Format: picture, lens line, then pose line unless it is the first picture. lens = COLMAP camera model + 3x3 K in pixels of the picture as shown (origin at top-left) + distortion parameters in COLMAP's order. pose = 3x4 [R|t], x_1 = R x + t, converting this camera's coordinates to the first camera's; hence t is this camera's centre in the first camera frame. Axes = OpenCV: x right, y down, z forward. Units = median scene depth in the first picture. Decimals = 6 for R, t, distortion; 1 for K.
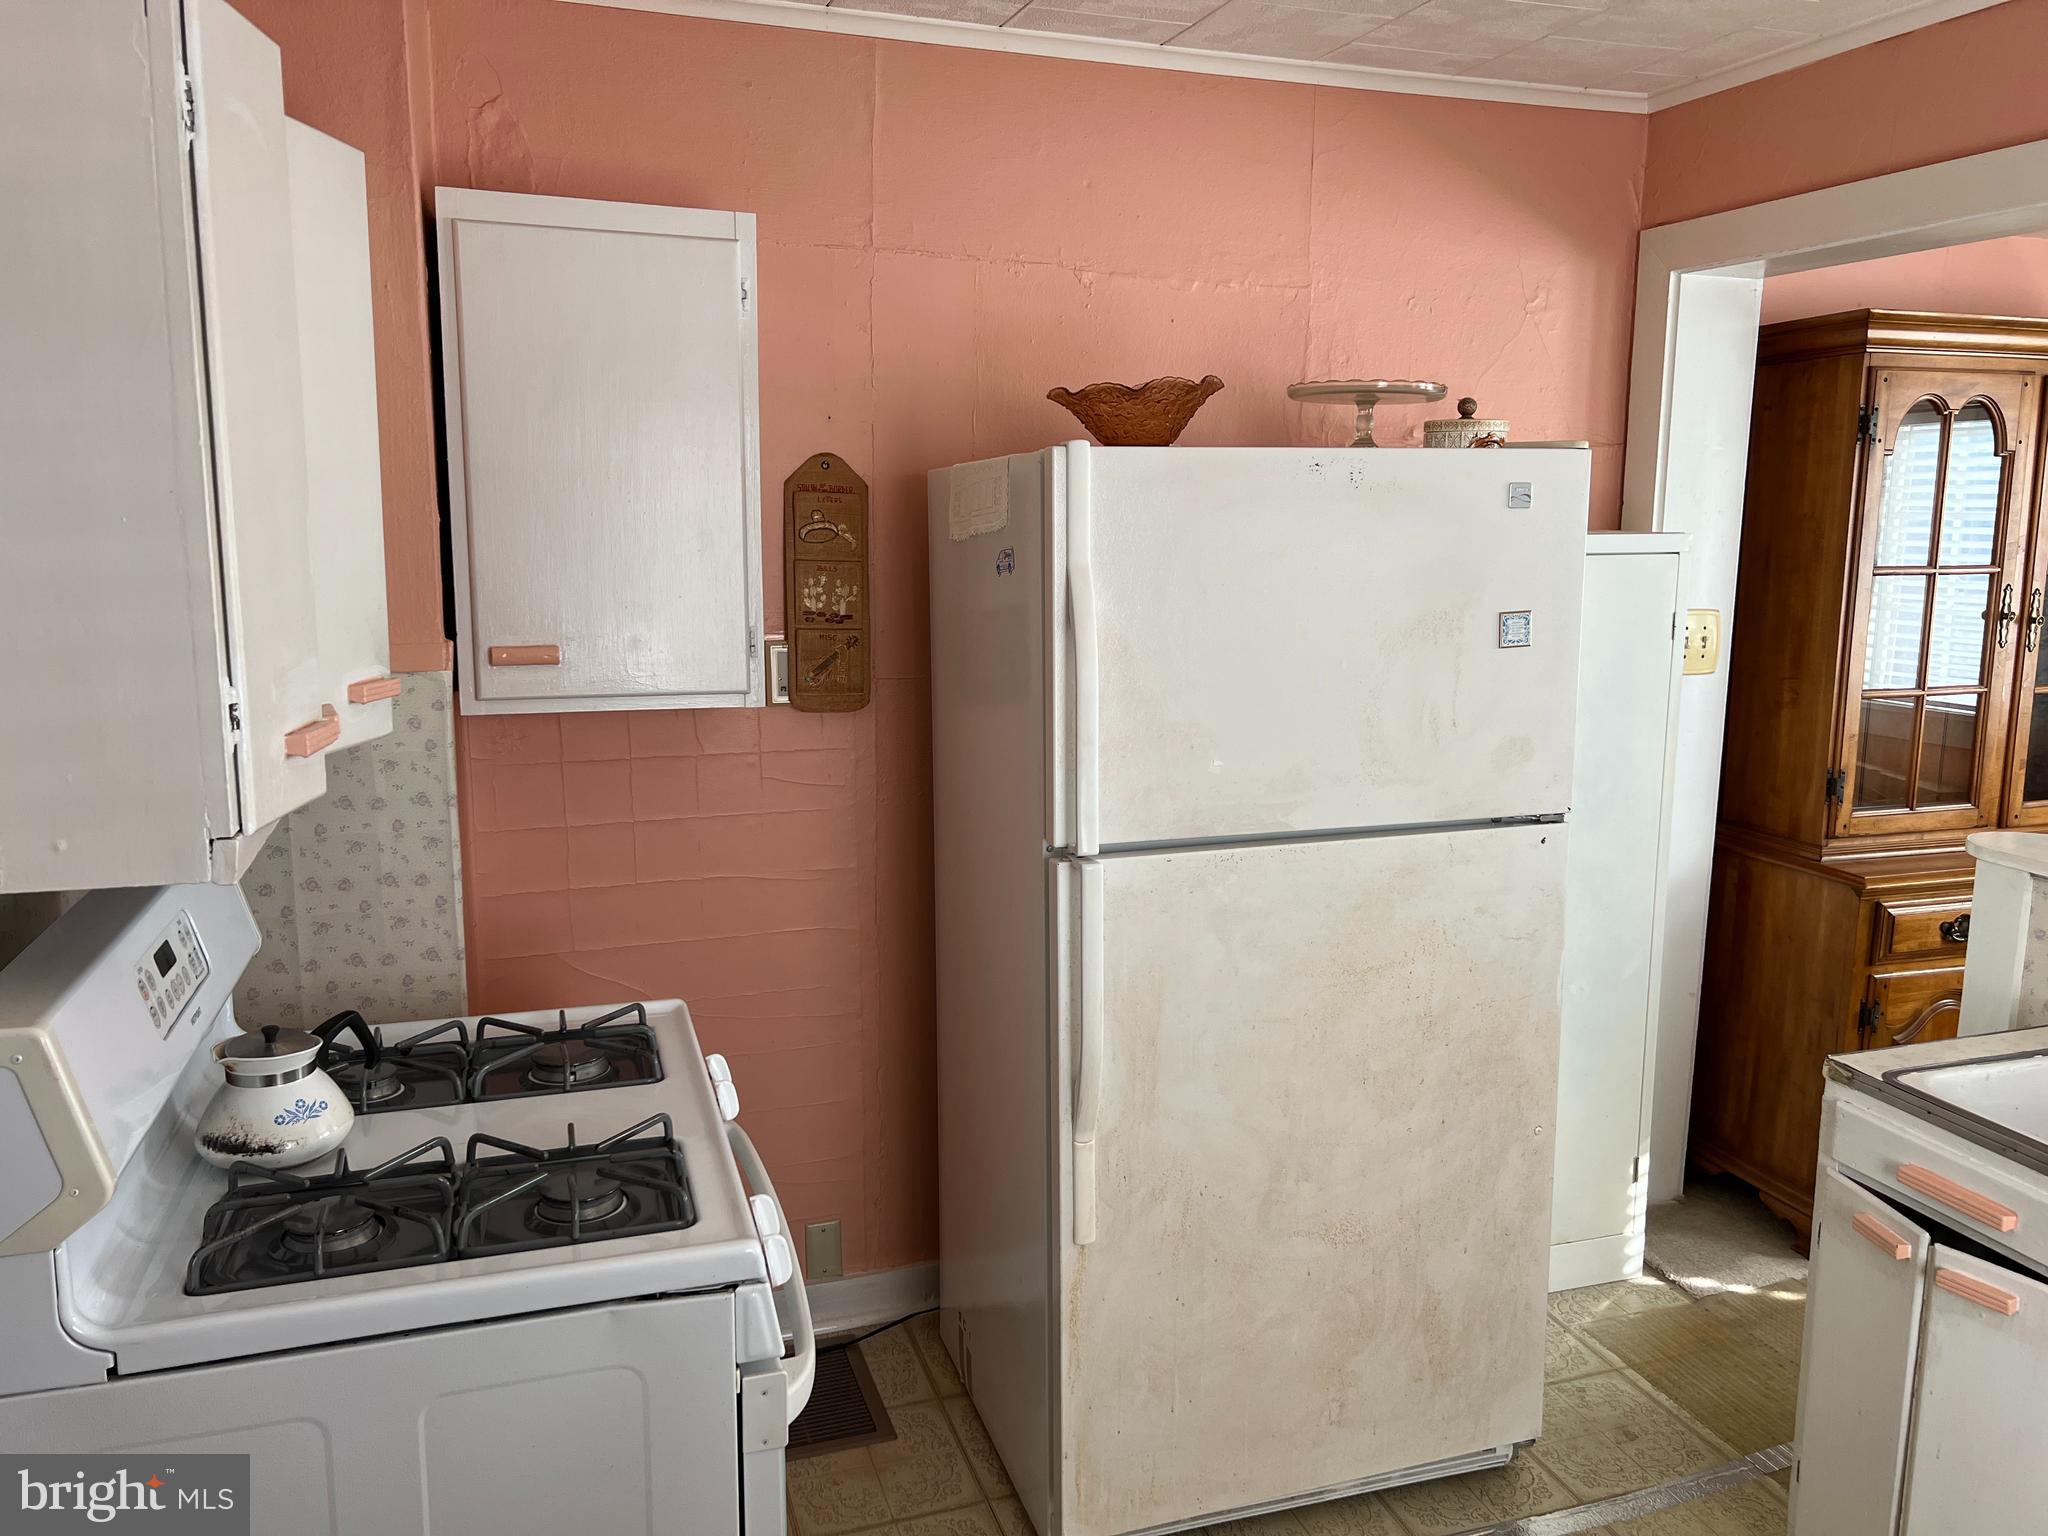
lens RADIAL K [[1539.3, 0, 1056.4], [0, 1539.3, 774.4], [0, 0, 1]] dist [0.075183, -0.084802]
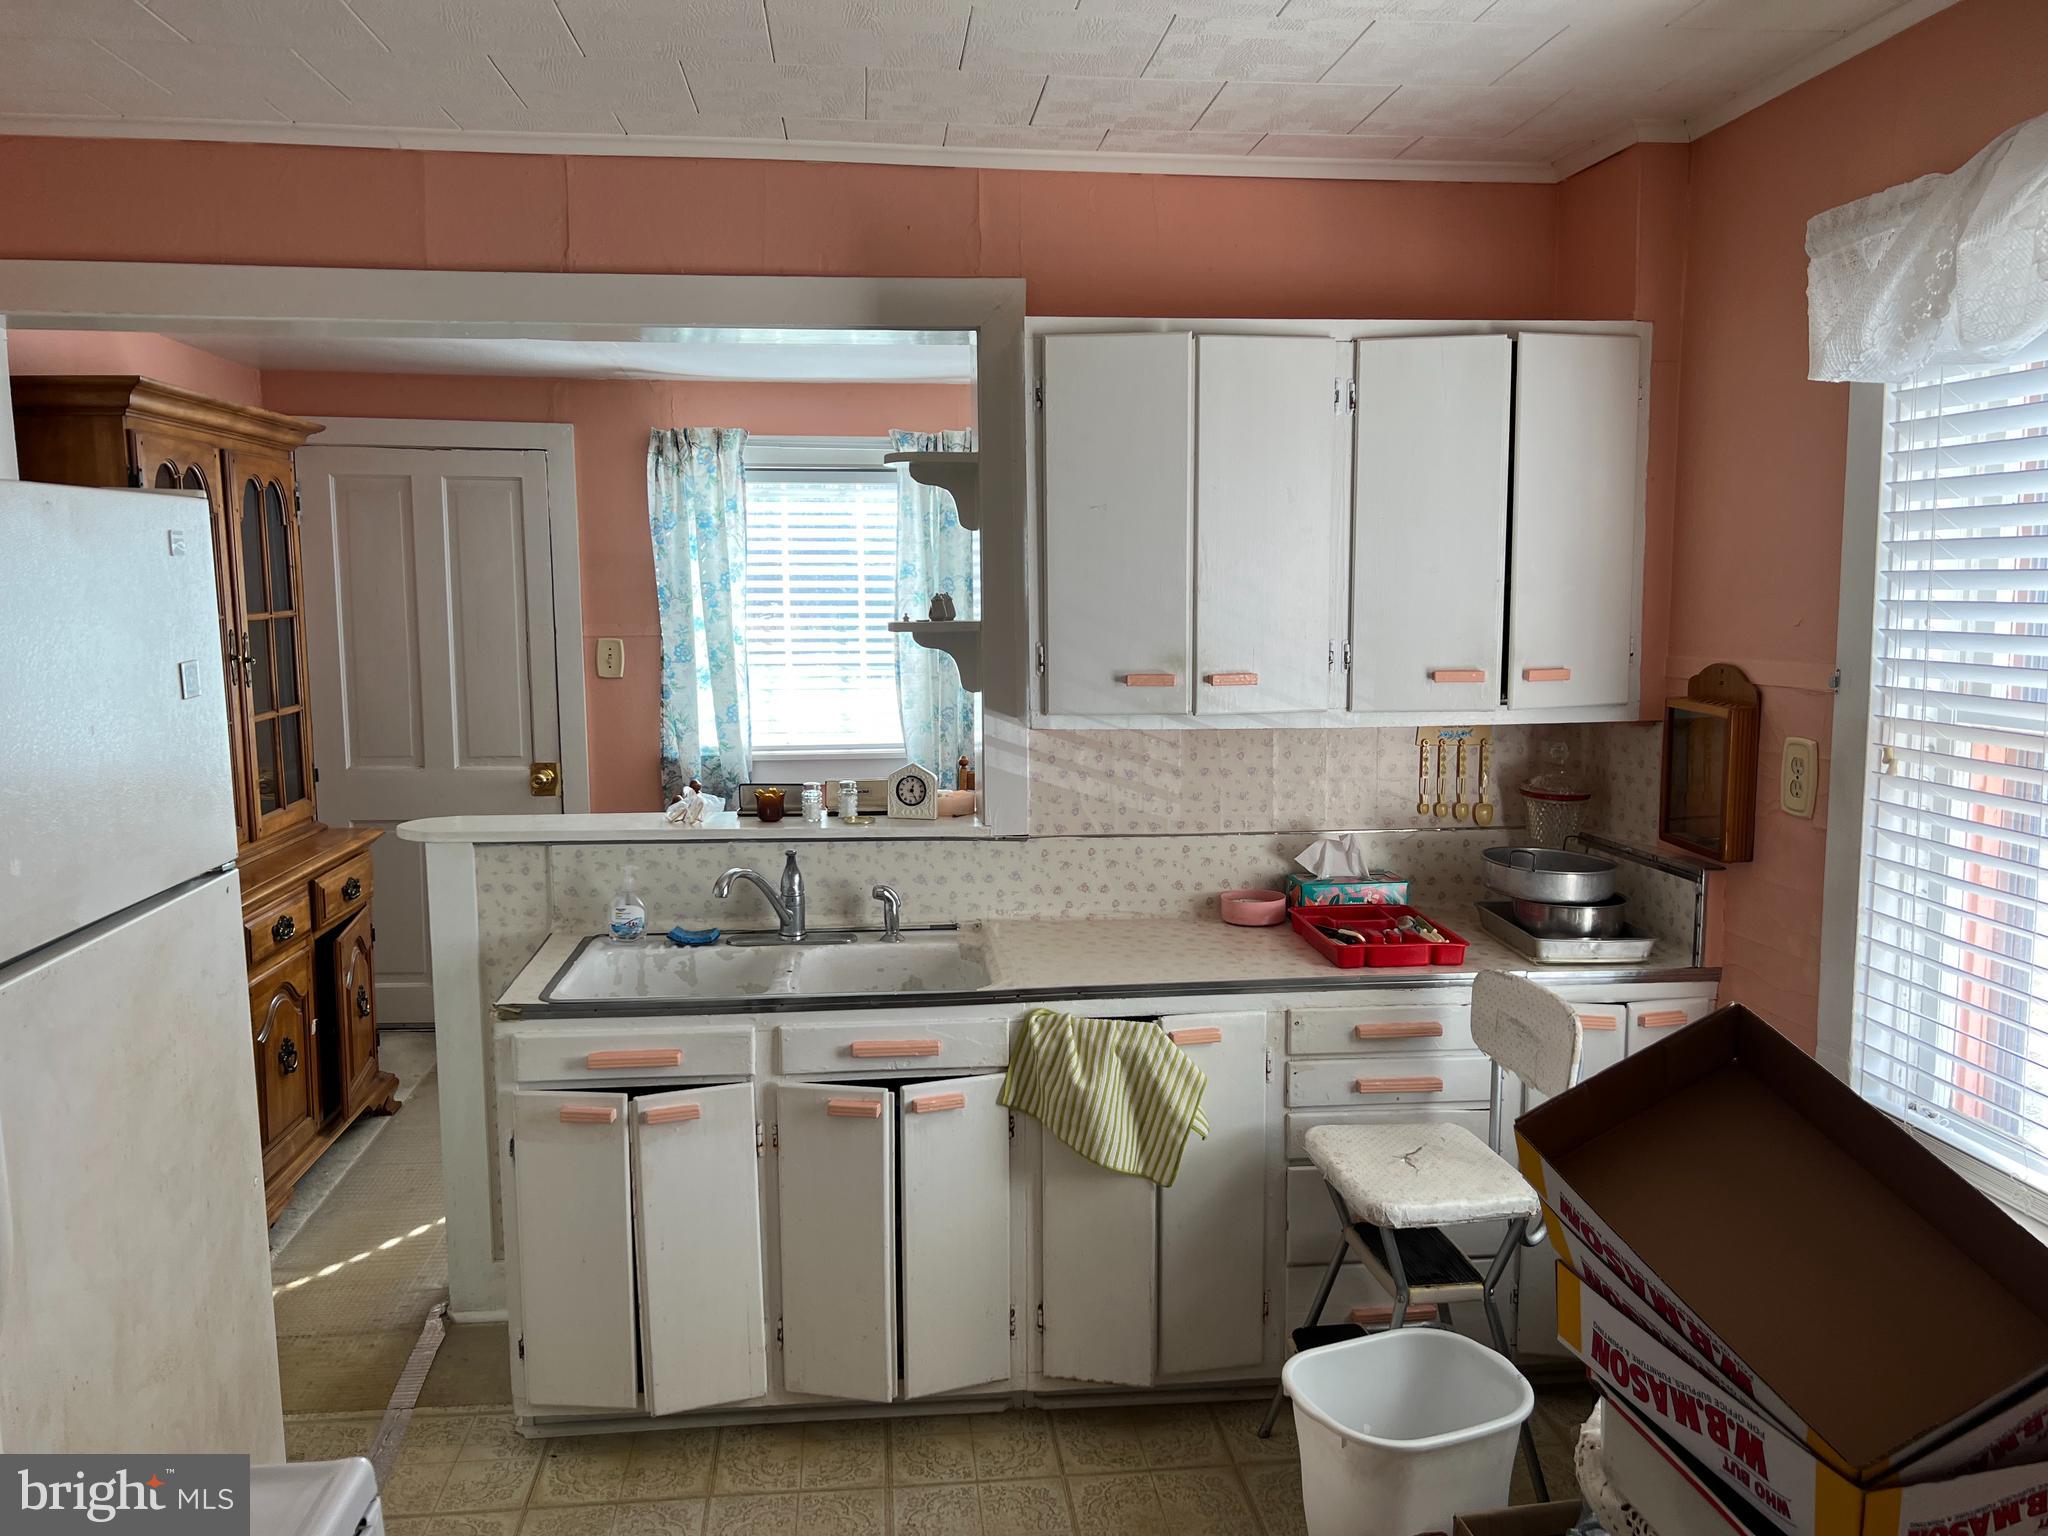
lens RADIAL K [[1539.3, 0, 1016.3], [0, 1539.3, 769.9], [0, 0, 1]] dist [0.075183, -0.084802]
pose [[0.225243, -0.129068, 0.965716, -0.379647], [0.169581, 0.981251, 0.091592, -0.028268], [-0.959431, 0.143136, 0.242907, 0.189625]]
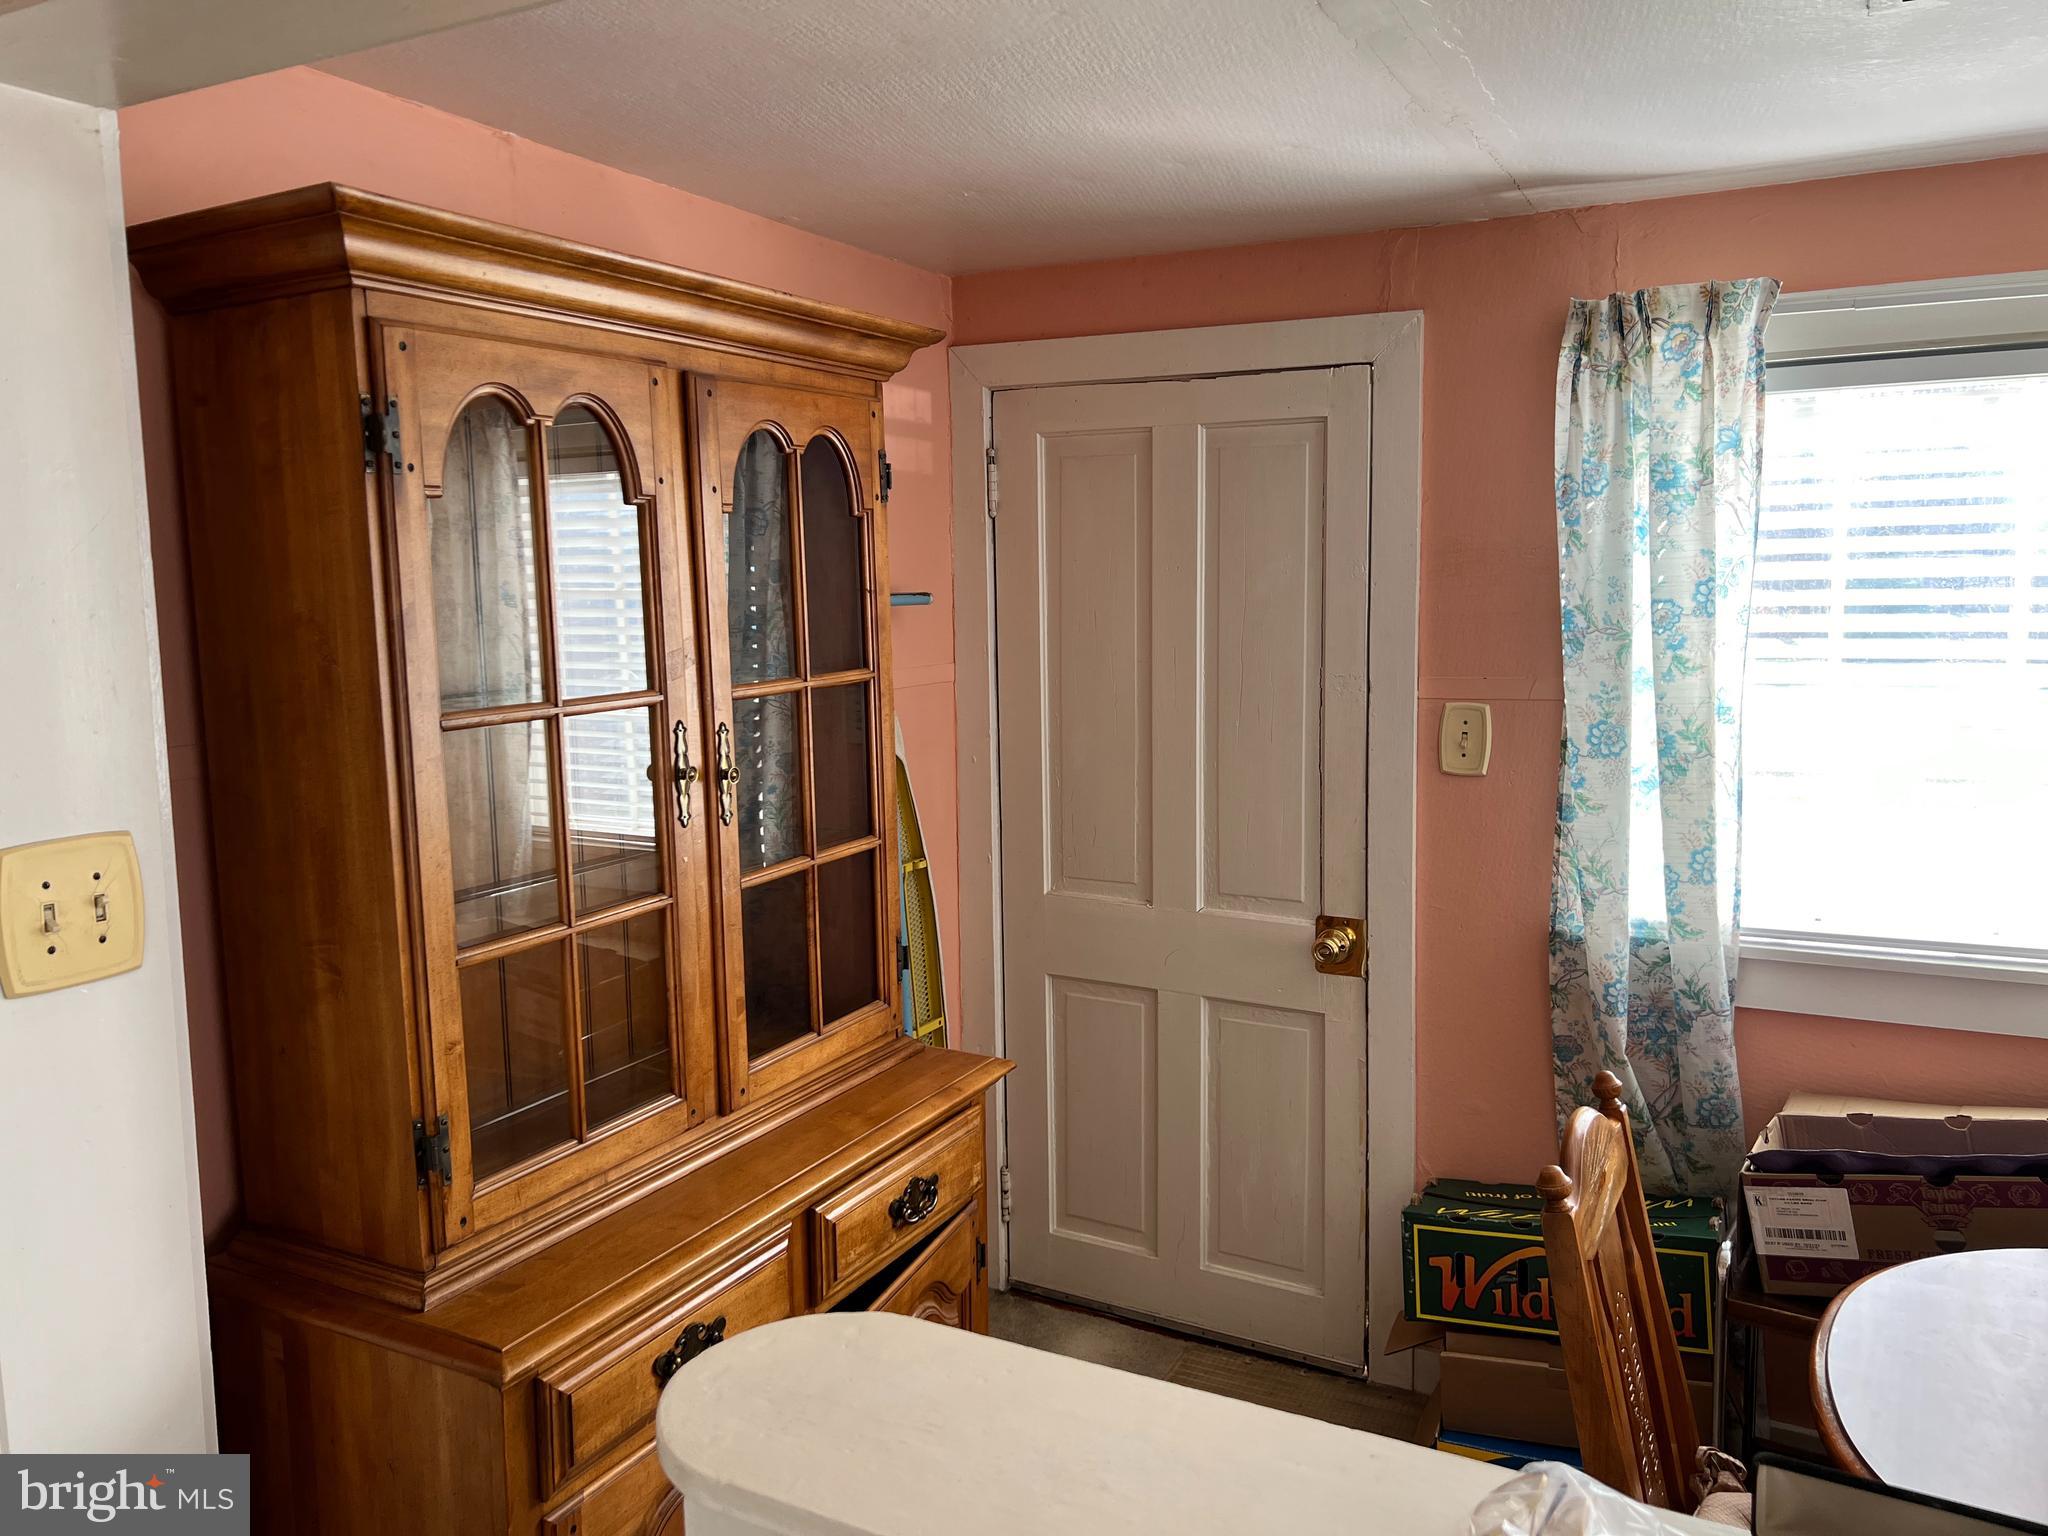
lens RADIAL K [[1539.3, 0, 1020.5], [0, 1539.3, 754.5], [0, 0, 1]] dist [0.075183, -0.084802]
pose [[0.728088, -0.102351, 0.677800, 0.309626], [0.138489, 0.990364, 0.000785, -0.092465], [-0.671348, 0.093297, 0.735246, 0.491844]]
